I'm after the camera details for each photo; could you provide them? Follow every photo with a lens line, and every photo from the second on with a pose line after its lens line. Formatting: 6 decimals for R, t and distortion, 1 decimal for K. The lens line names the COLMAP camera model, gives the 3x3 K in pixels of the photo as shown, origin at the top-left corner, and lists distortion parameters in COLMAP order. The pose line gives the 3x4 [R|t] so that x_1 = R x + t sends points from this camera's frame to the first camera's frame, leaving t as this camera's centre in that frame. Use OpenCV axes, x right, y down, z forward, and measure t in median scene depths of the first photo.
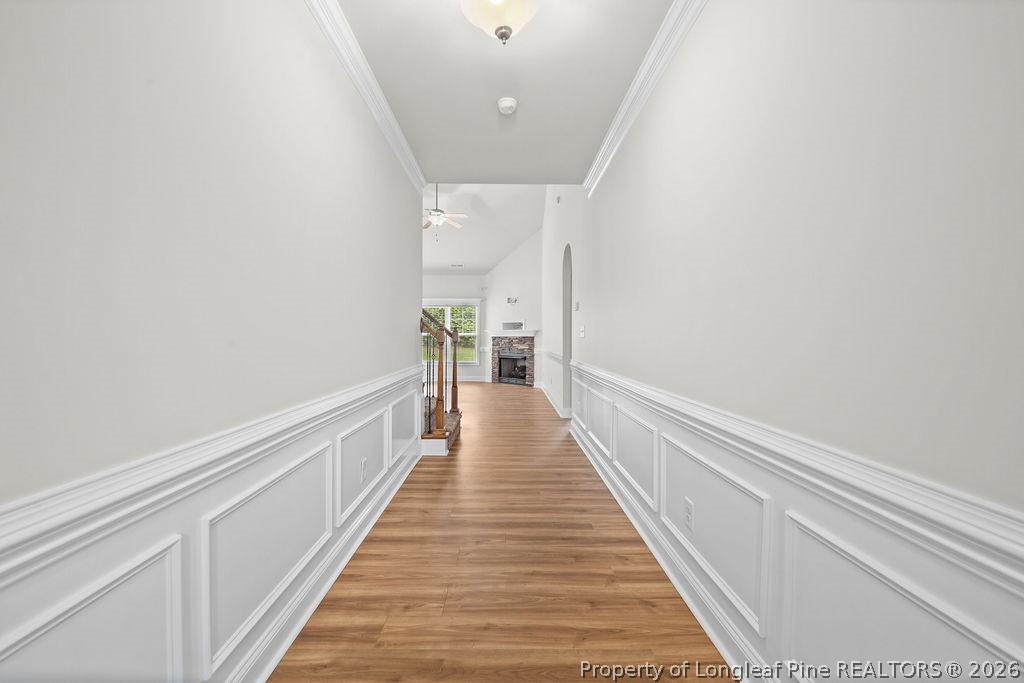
lens RADIAL K [[419.3, 0, 514.3], [0, 419.3, 340.5], [0, 0, 1]] dist [-0.002807, -0.002409]
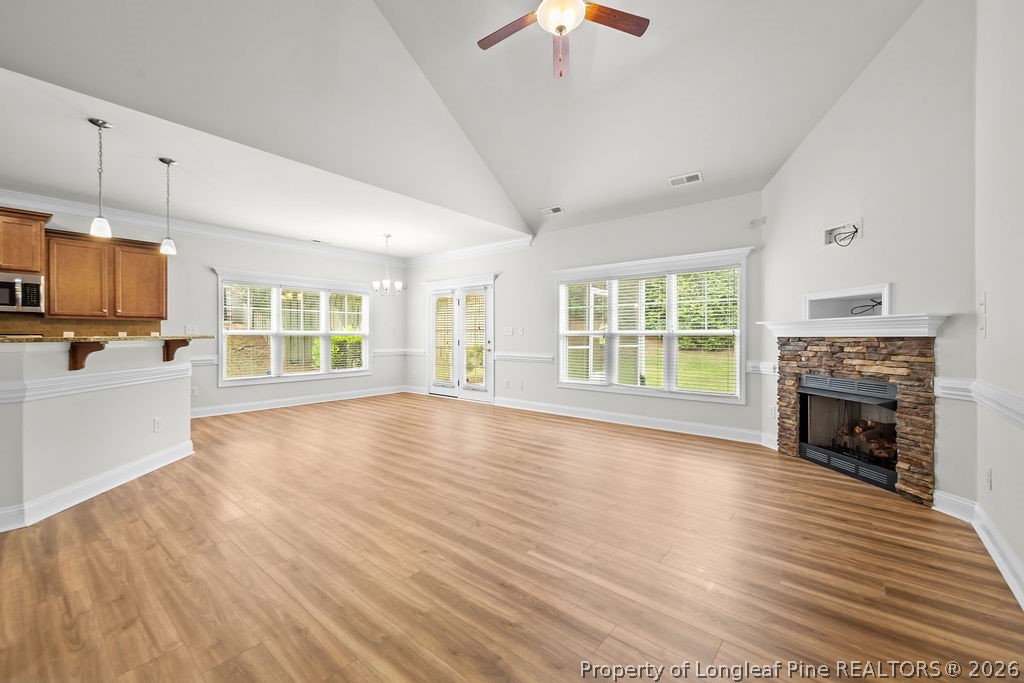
lens RADIAL K [[419.3, 0, 514.9], [0, 419.3, 339.2], [0, 0, 1]] dist [-0.002807, -0.002409]
pose [[0.776020, -0.002386, -0.630703, 0.003097], [0.002163, 0.999997, -0.001122, -0.007638], [0.630704, -0.000493, 0.776023, 0.556064]]
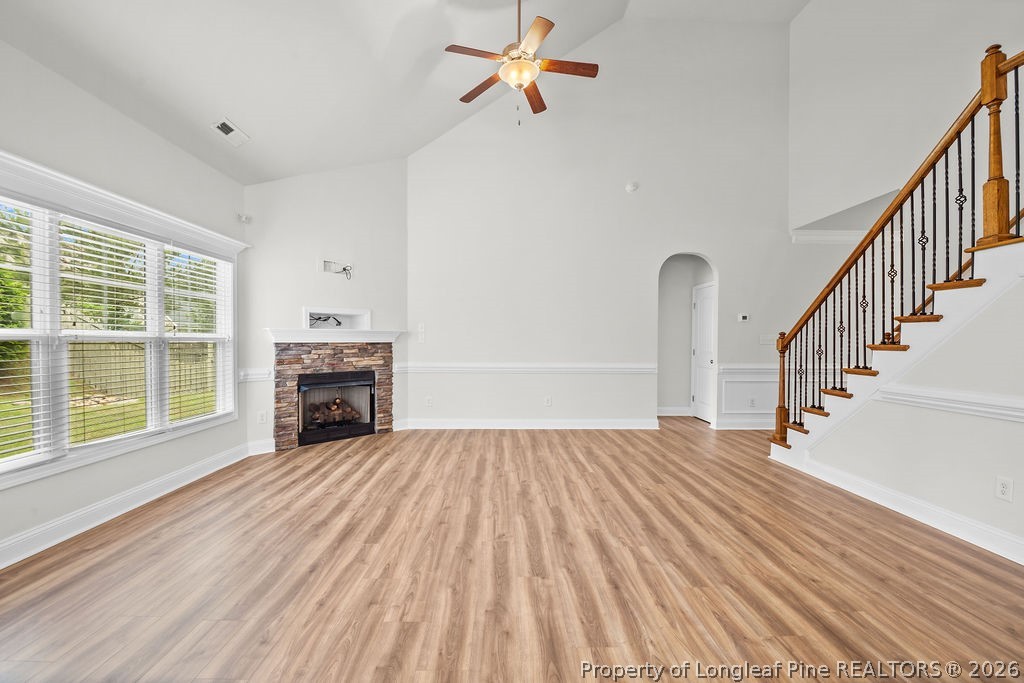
lens RADIAL K [[419.3, 0, 507.3], [0, 419.3, 343.5], [0, 0, 1]] dist [-0.002807, -0.002409]
pose [[-0.021461, -0.014816, 0.999660, -0.493987], [-0.001366, 0.999890, 0.014790, -0.015646], [-0.999769, -0.001048, -0.021478, 0.812058]]
